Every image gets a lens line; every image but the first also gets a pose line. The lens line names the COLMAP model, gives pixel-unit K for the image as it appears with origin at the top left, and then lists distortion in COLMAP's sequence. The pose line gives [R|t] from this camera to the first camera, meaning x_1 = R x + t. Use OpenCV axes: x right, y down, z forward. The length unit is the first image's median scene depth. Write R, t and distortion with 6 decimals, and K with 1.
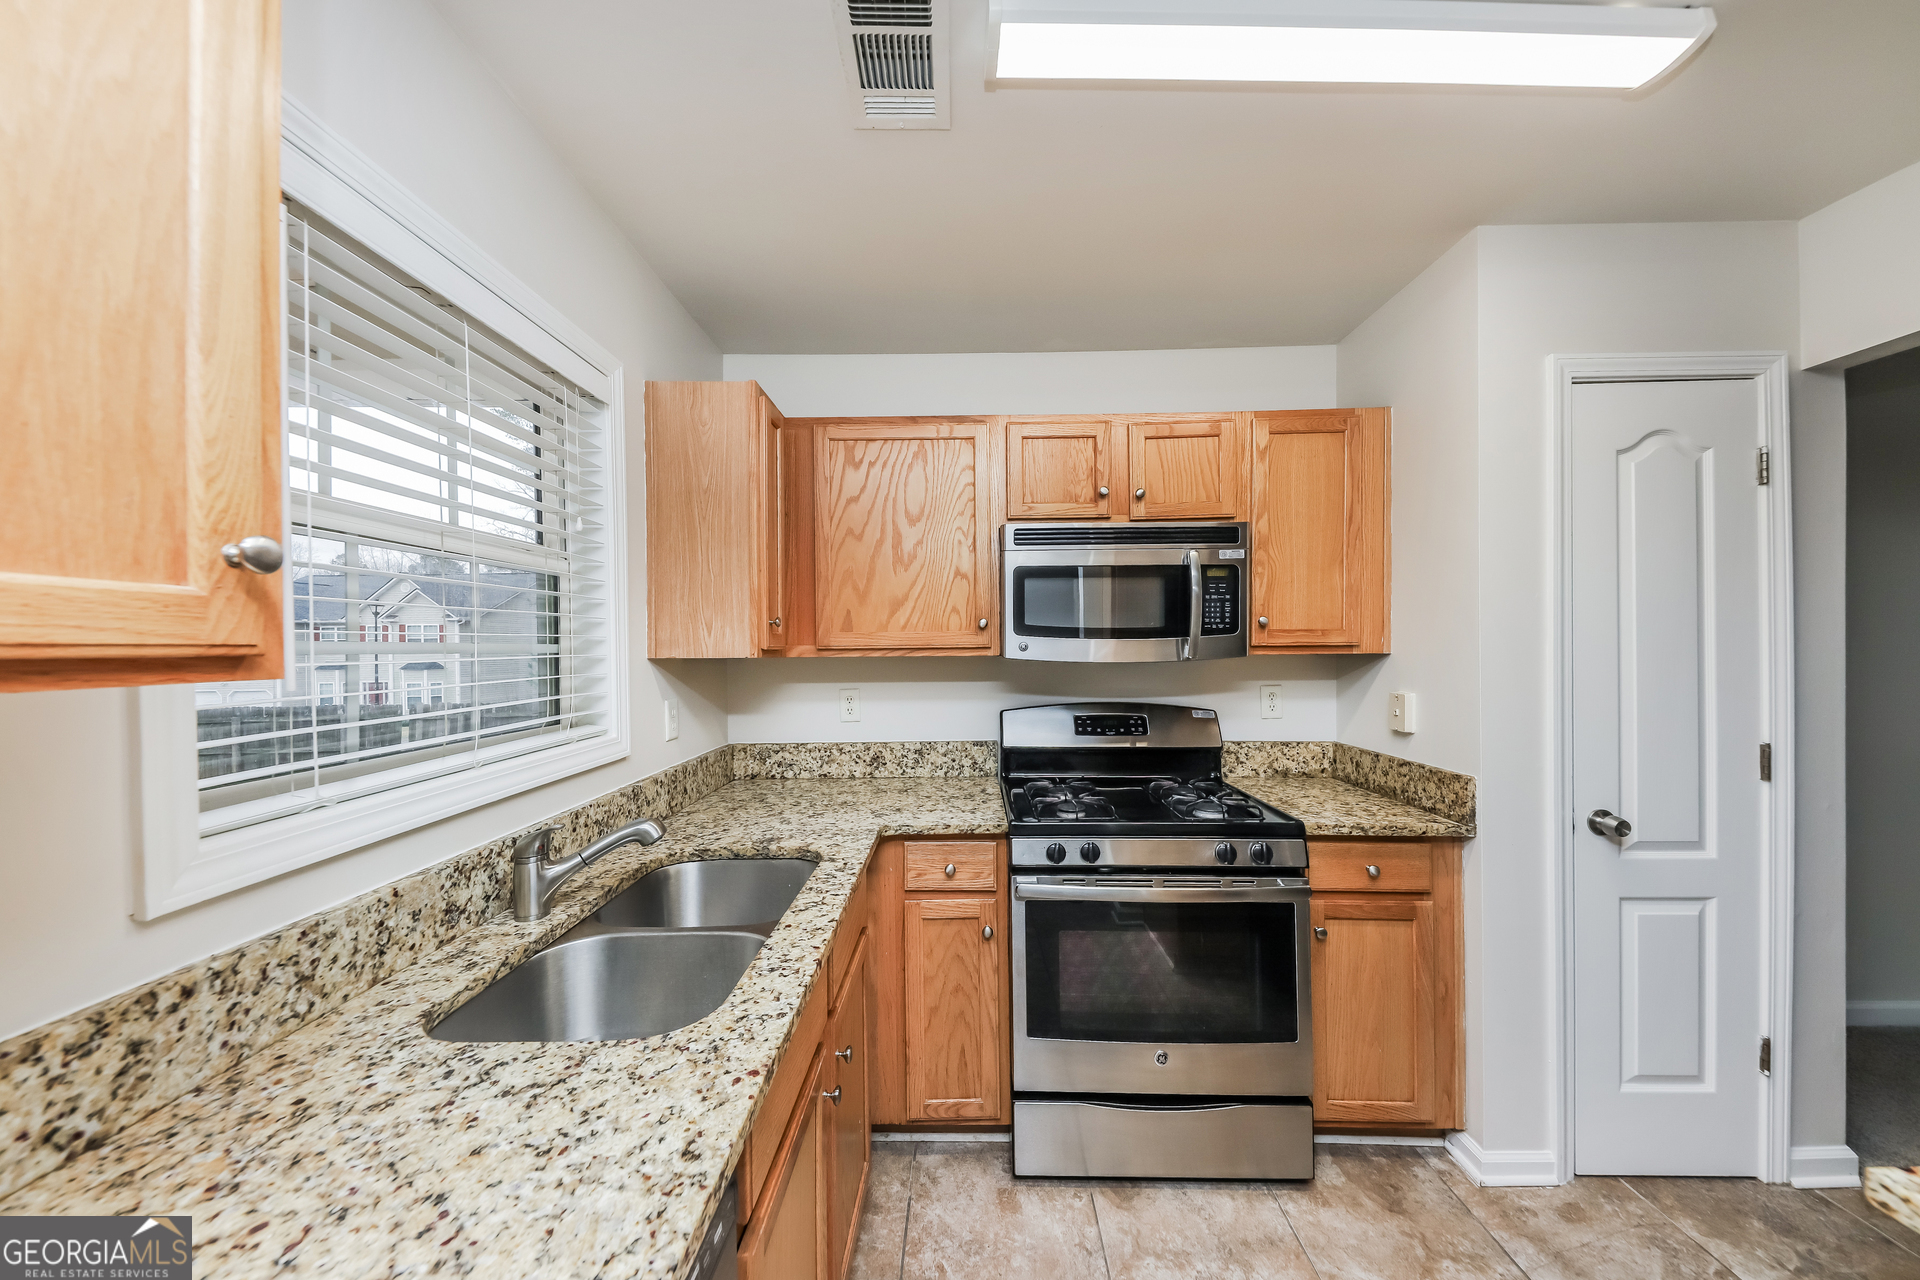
lens RADIAL K [[678.0, 0, 951.6], [0, 678.0, 653.0], [0, 0, 1]] dist [0.054462, -0.018704]
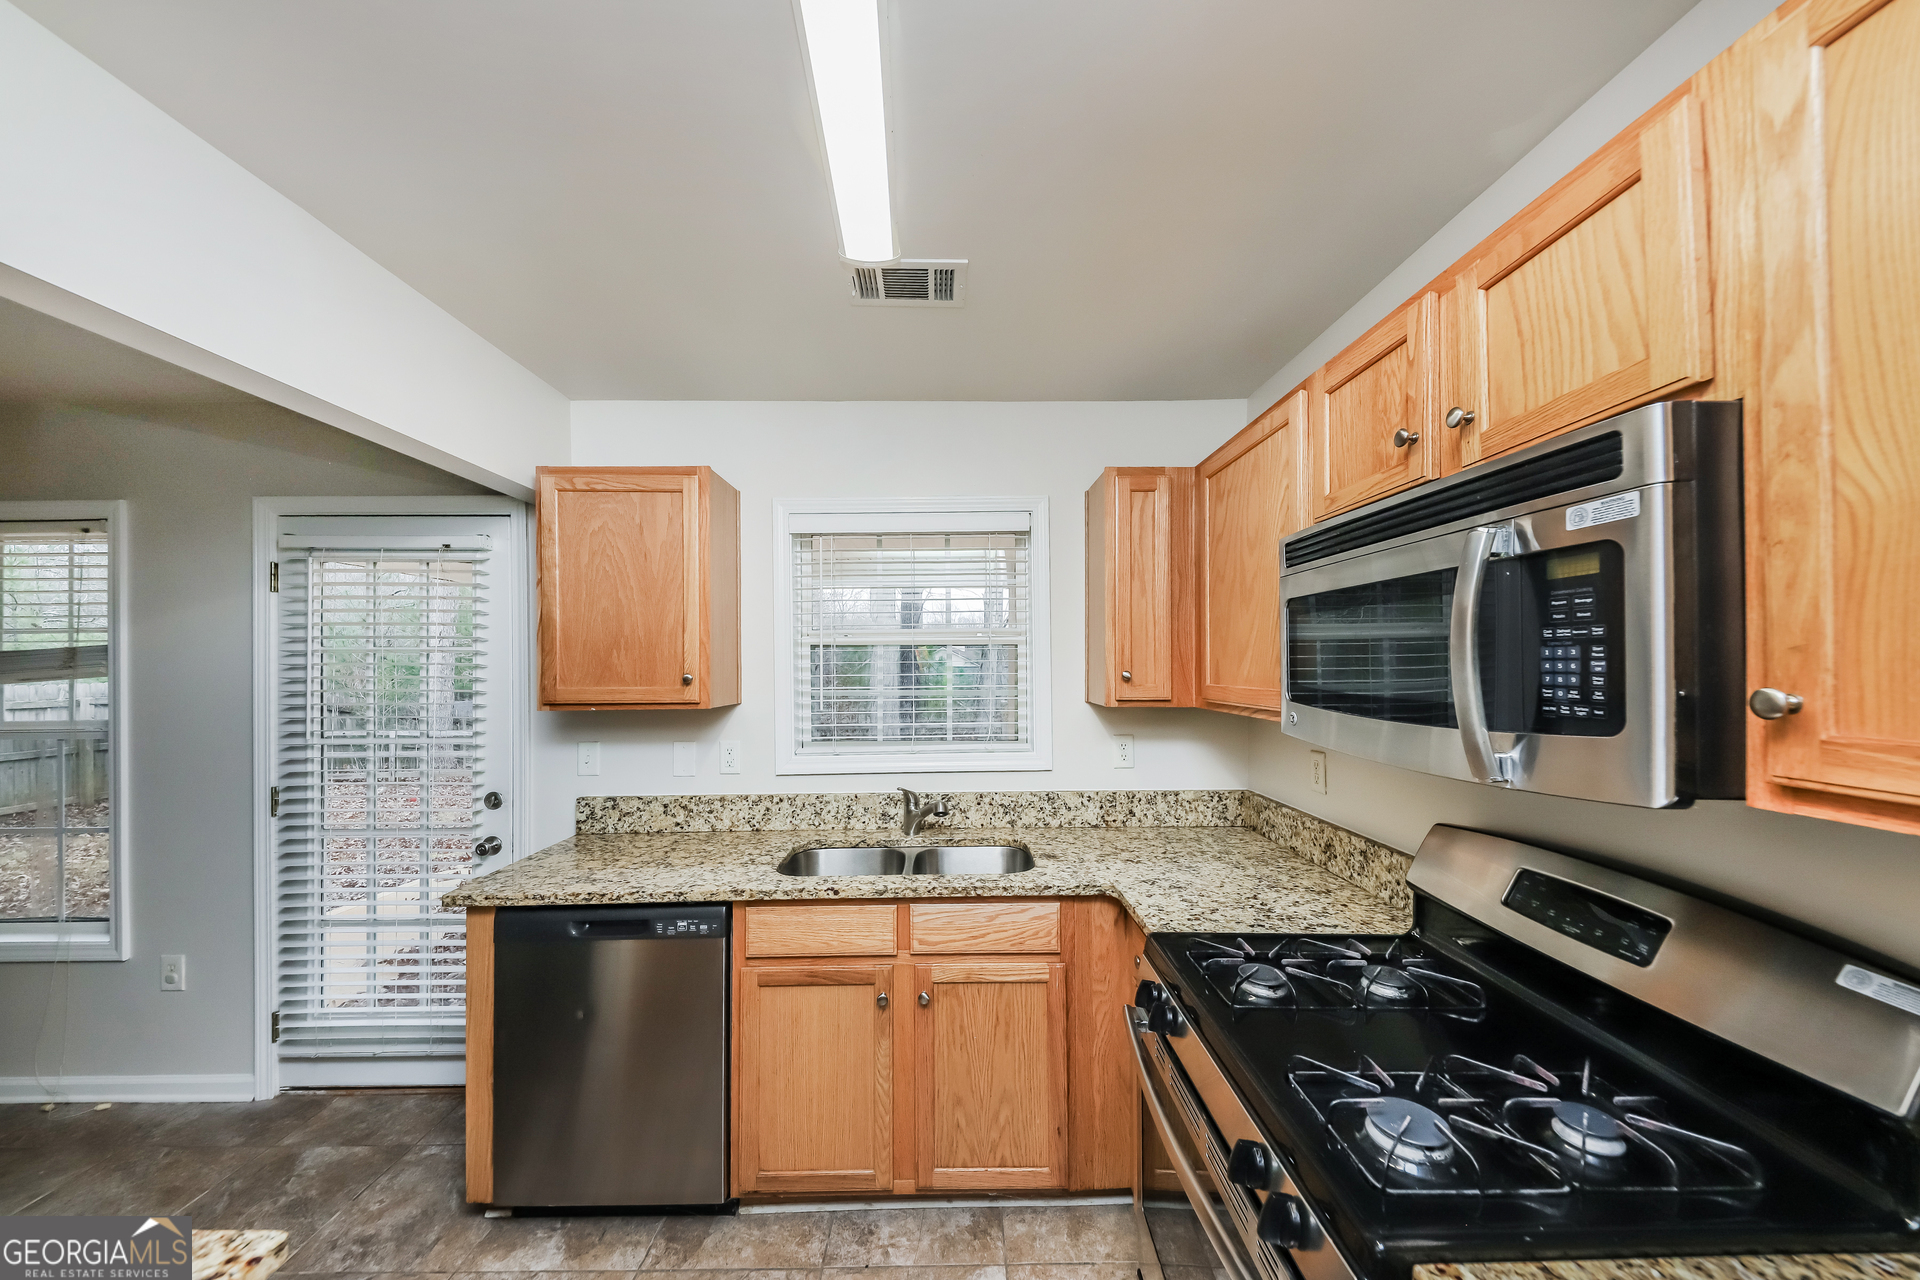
lens RADIAL K [[678.0, 0, 951.6], [0, 678.0, 653.0], [0, 0, 1]] dist [0.054462, -0.018704]
pose [[-0.009949, -0.006881, -0.999927, 0.770573], [0.004792, 0.999965, -0.006929, -0.069229], [0.999939, -0.004861, -0.009916, 0.657016]]
